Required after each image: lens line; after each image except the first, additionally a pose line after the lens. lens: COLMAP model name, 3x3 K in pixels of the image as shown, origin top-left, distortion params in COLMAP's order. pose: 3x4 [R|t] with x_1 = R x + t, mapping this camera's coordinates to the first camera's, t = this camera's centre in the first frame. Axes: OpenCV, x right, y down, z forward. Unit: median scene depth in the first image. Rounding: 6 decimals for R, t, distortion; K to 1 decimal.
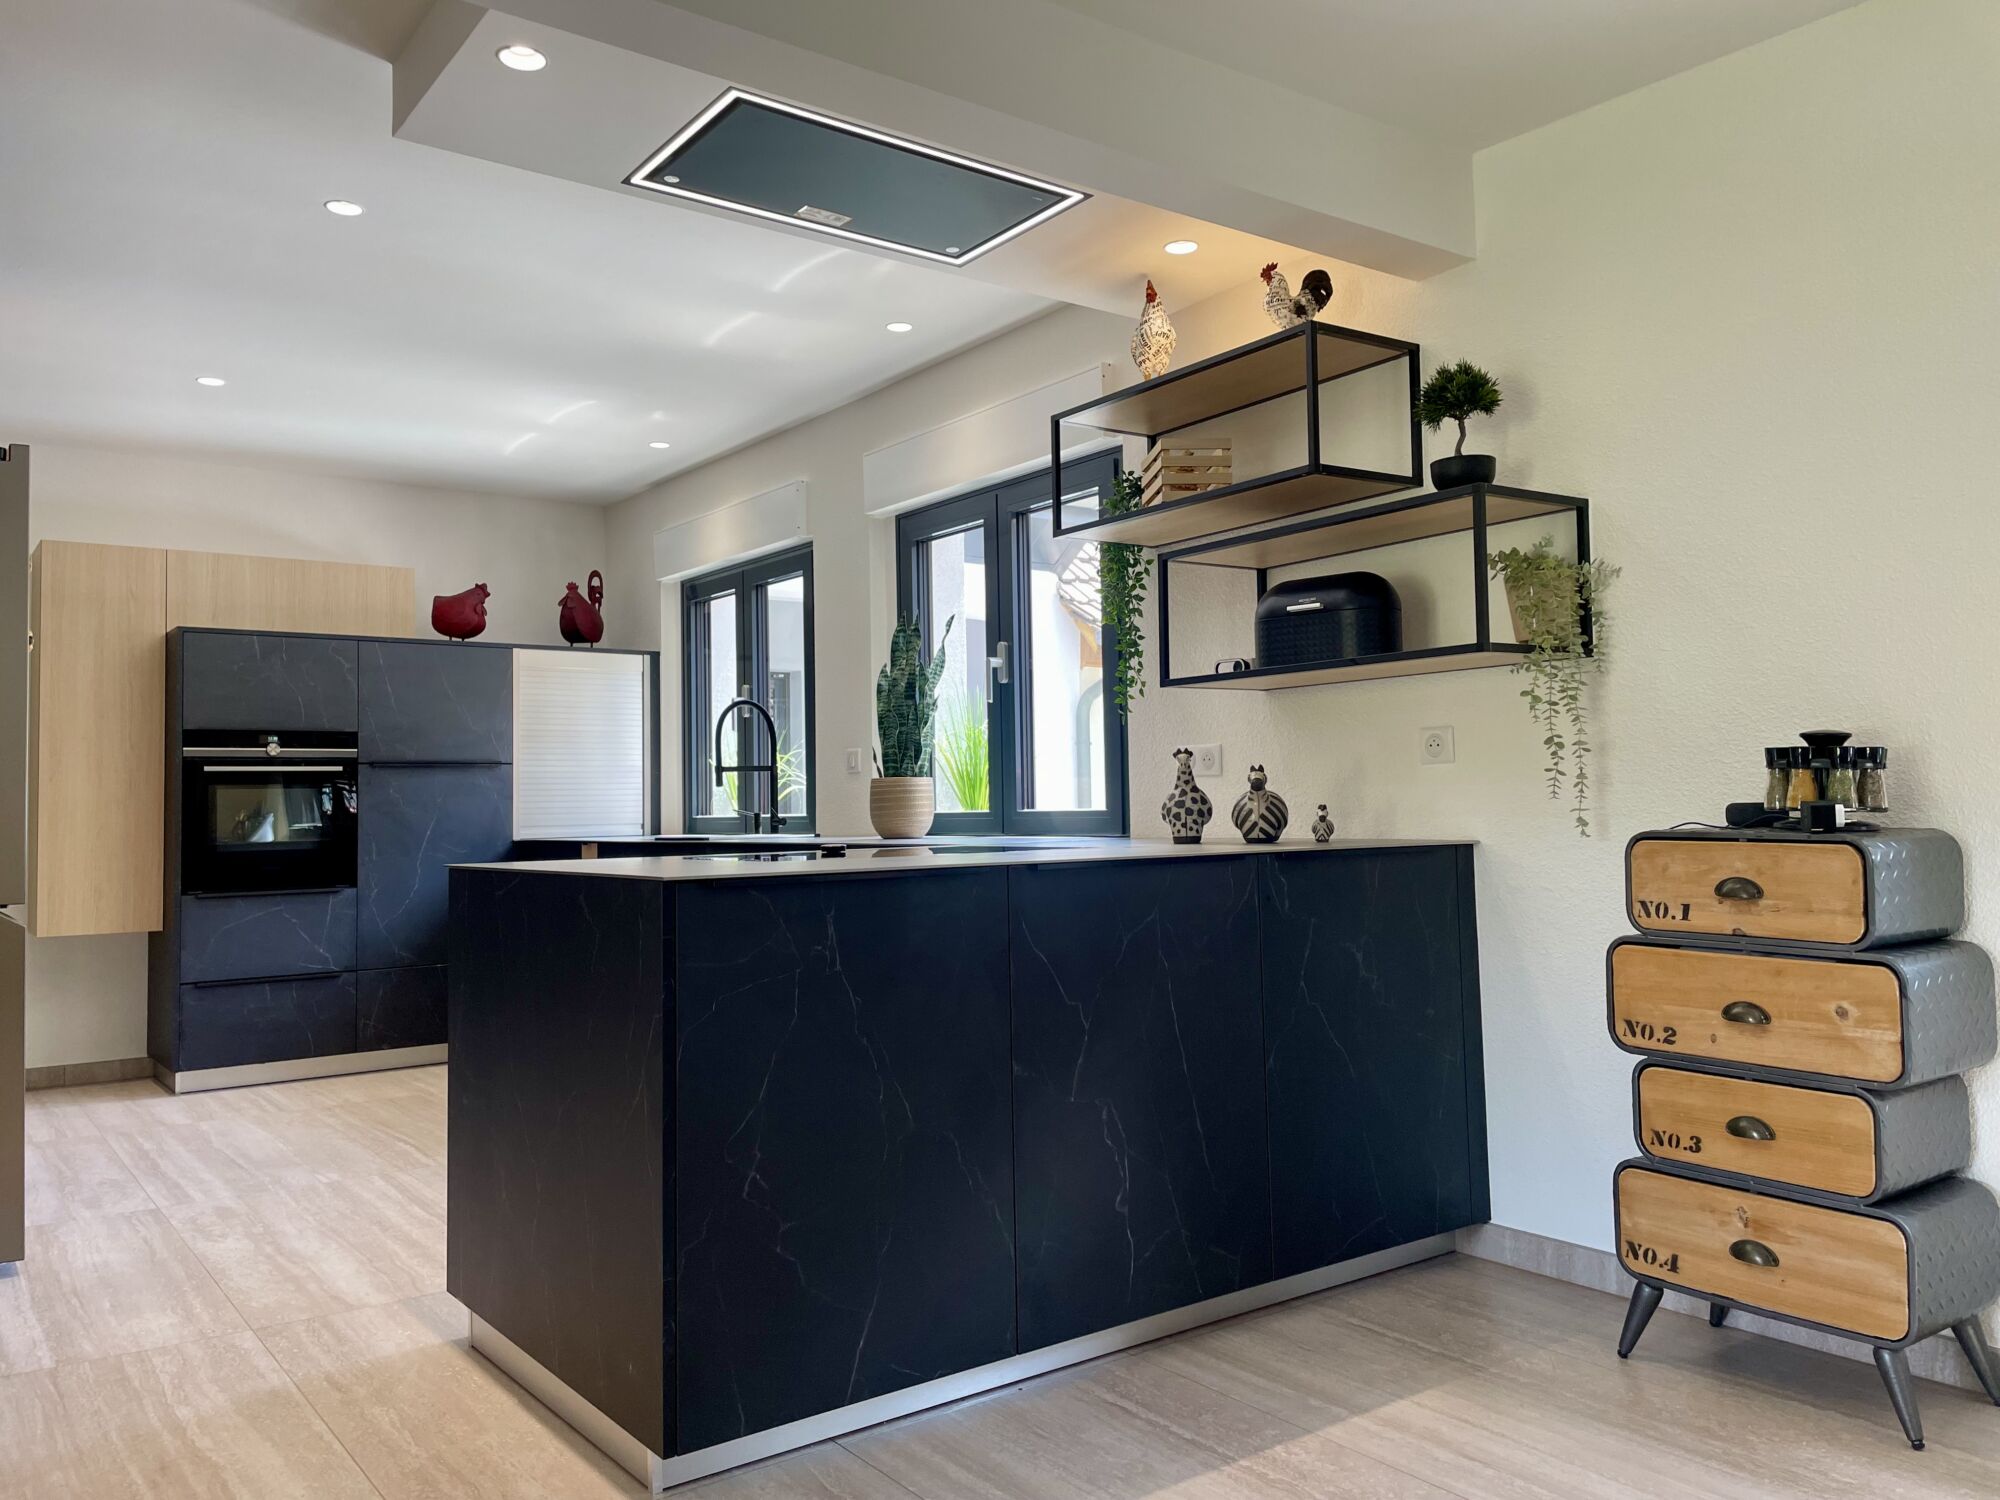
lens RADIAL K [[1507.9, 0, 1003.8], [0, 1507.9, 738.4], [0, 0, 1]] dist [0.091148, -0.112127]
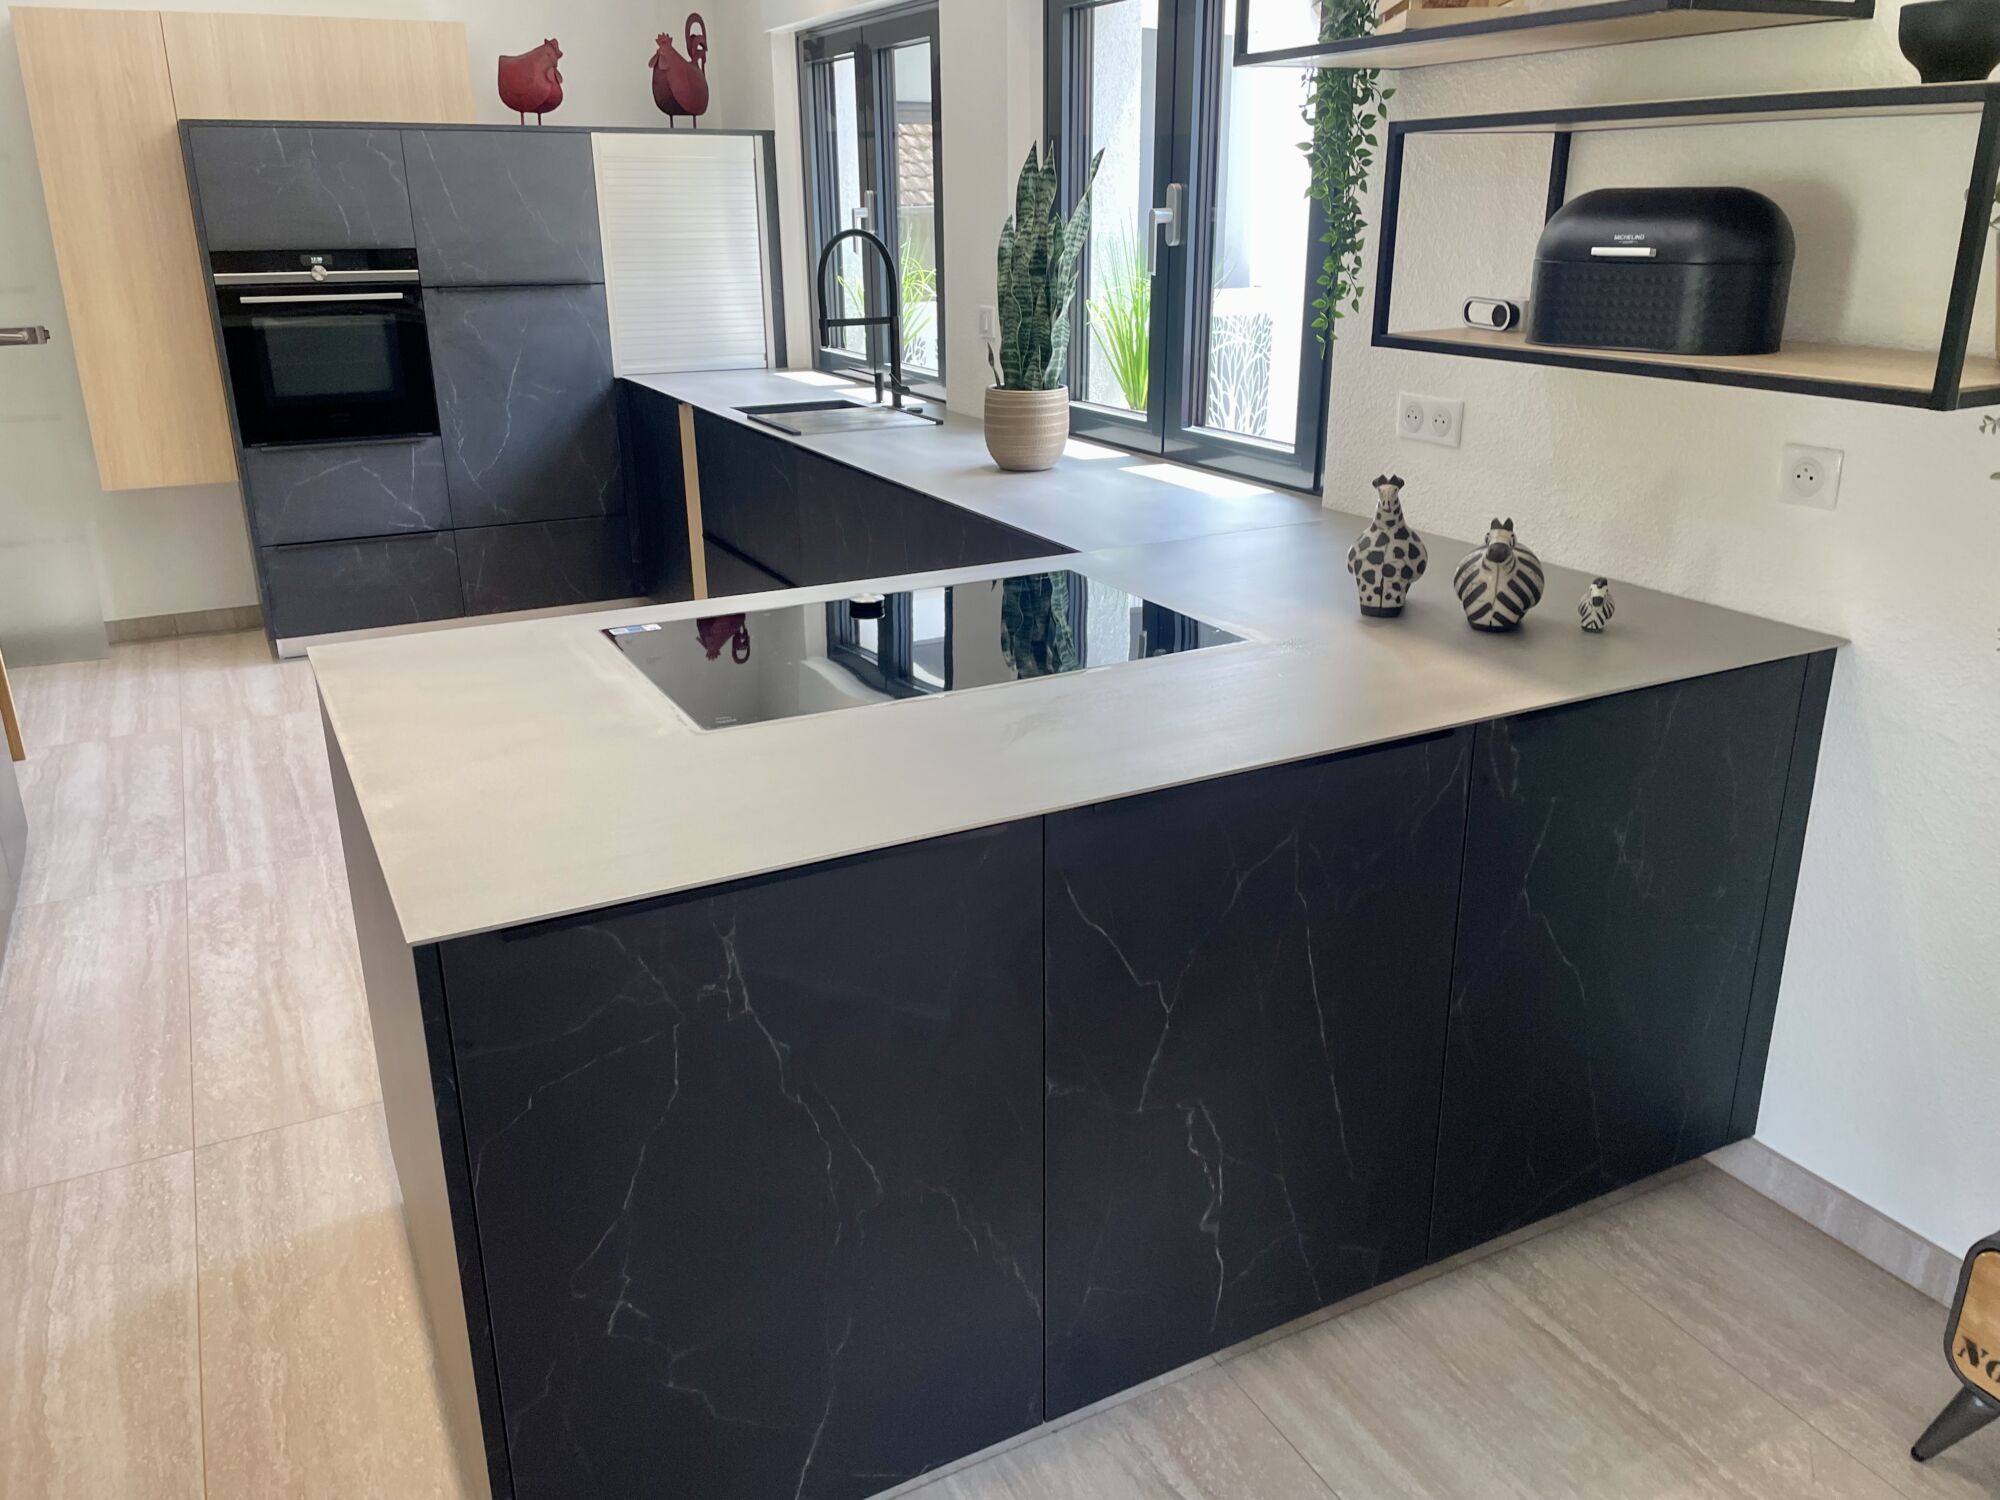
lens RADIAL K [[1507.9, 0, 1003.0], [0, 1507.9, 726.5], [0, 0, 1]] dist [0.091148, -0.112127]
pose [[0.987394, 0.062815, -0.145284, 0.056310], [-0.003789, 0.926999, 0.375044, -0.136606], [0.158237, -0.369765, 0.915552, 0.335086]]
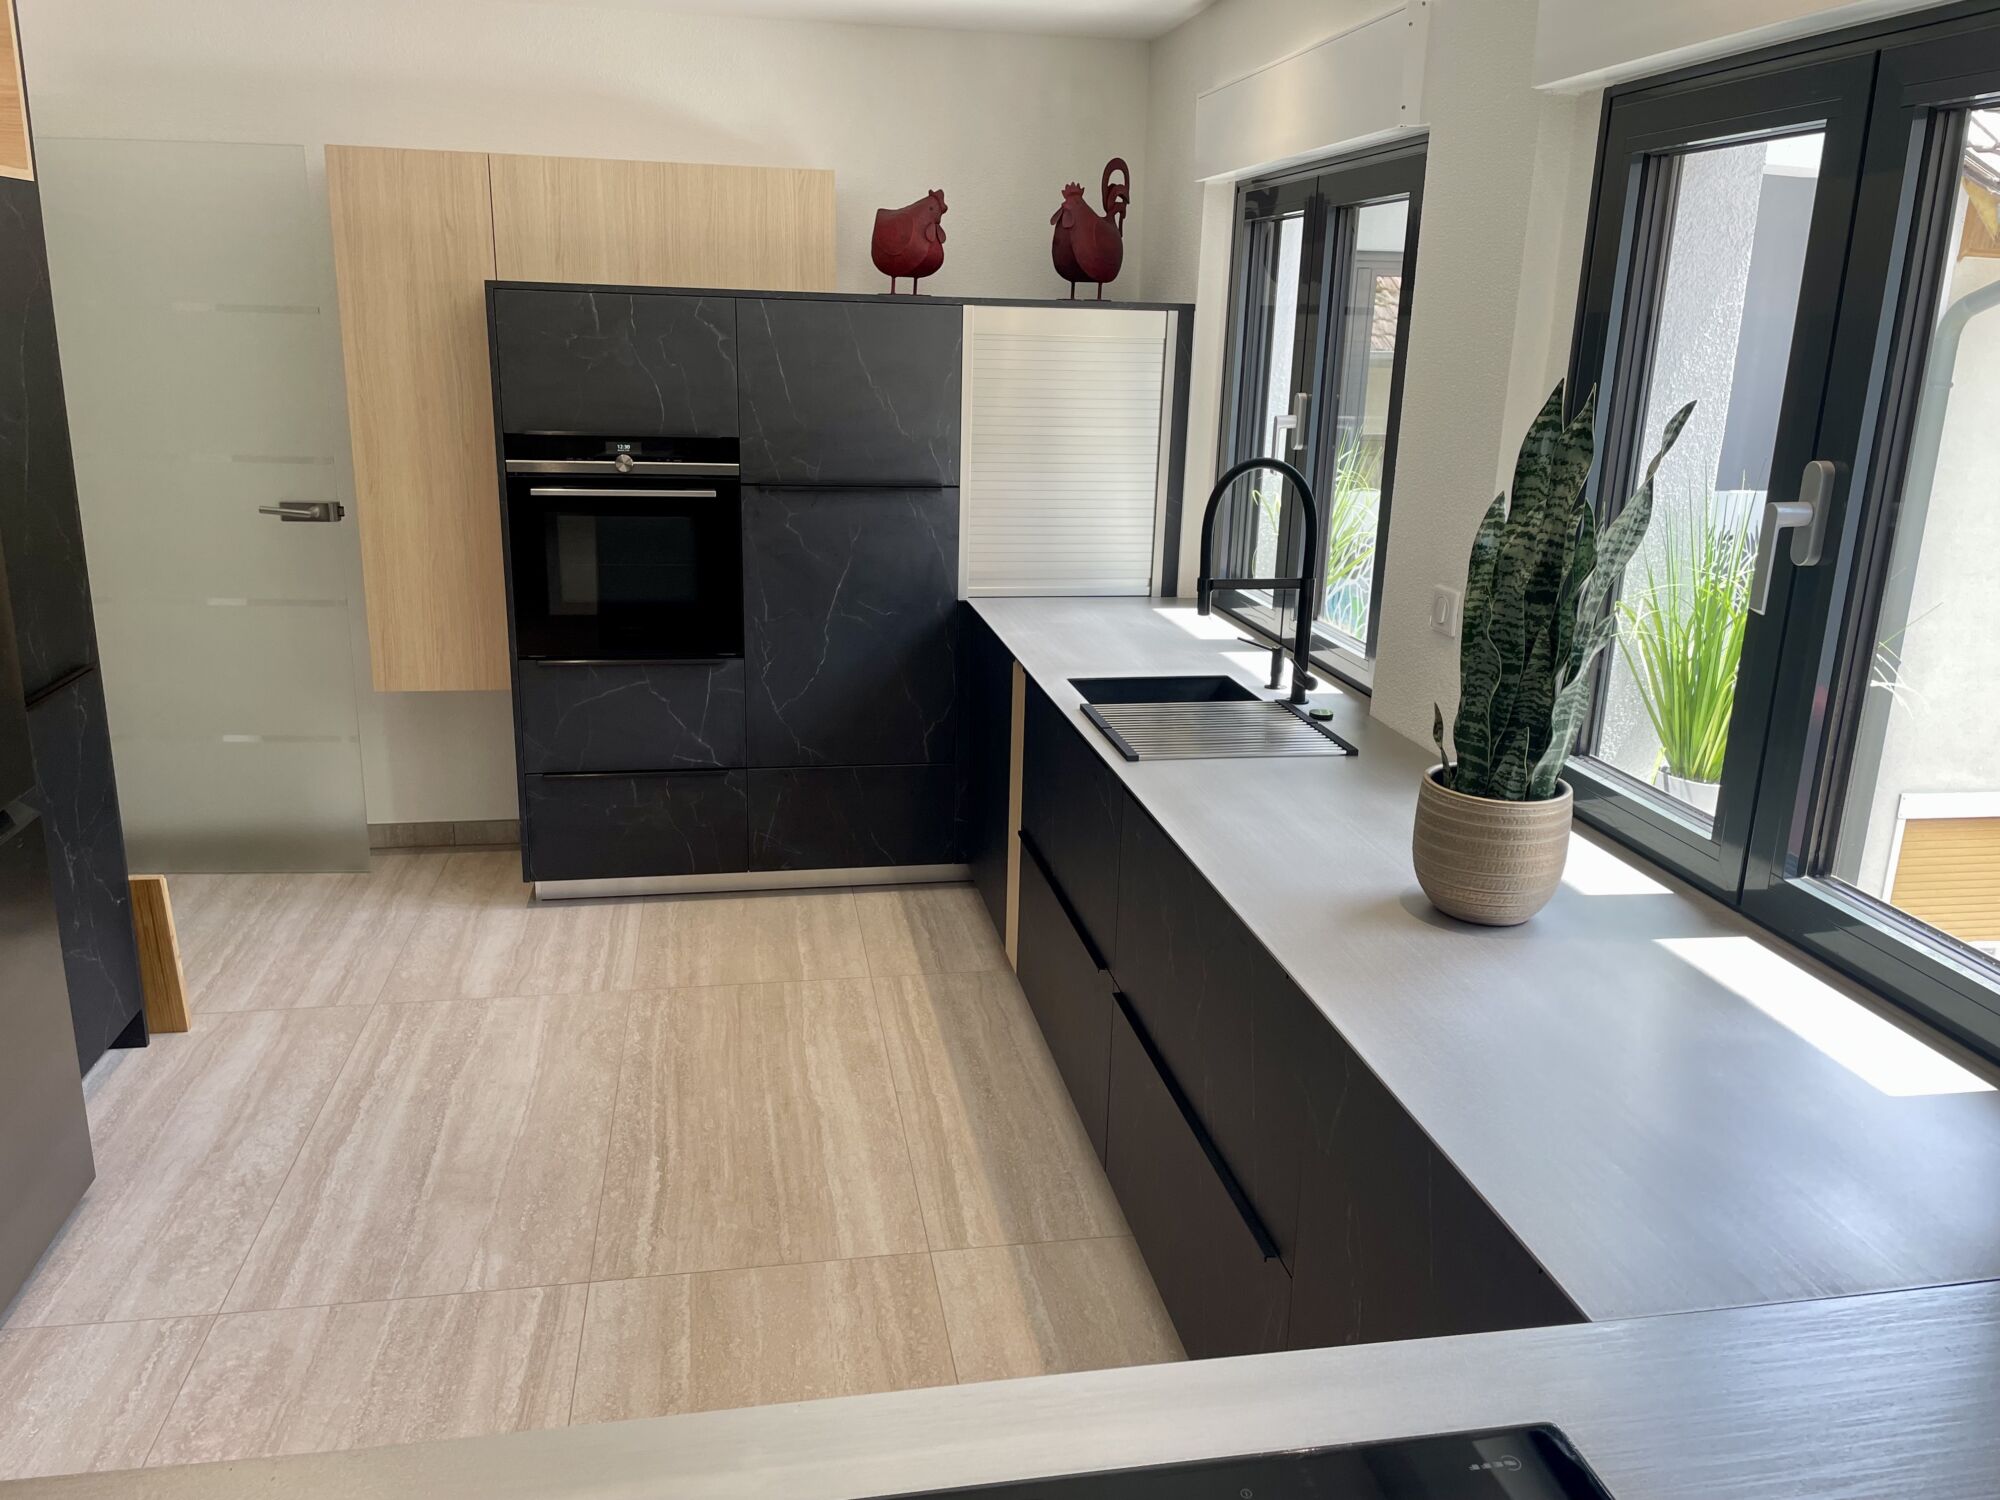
lens RADIAL K [[1507.9, 0, 1003.3], [0, 1507.9, 732.4], [0, 0, 1]] dist [0.091148, -0.112127]
pose [[0.894399, 0.157713, -0.418542, -0.018535], [-0.021271, 0.949709, 0.312410, -0.166993], [0.446764, -0.270516, 0.852774, 0.774231]]
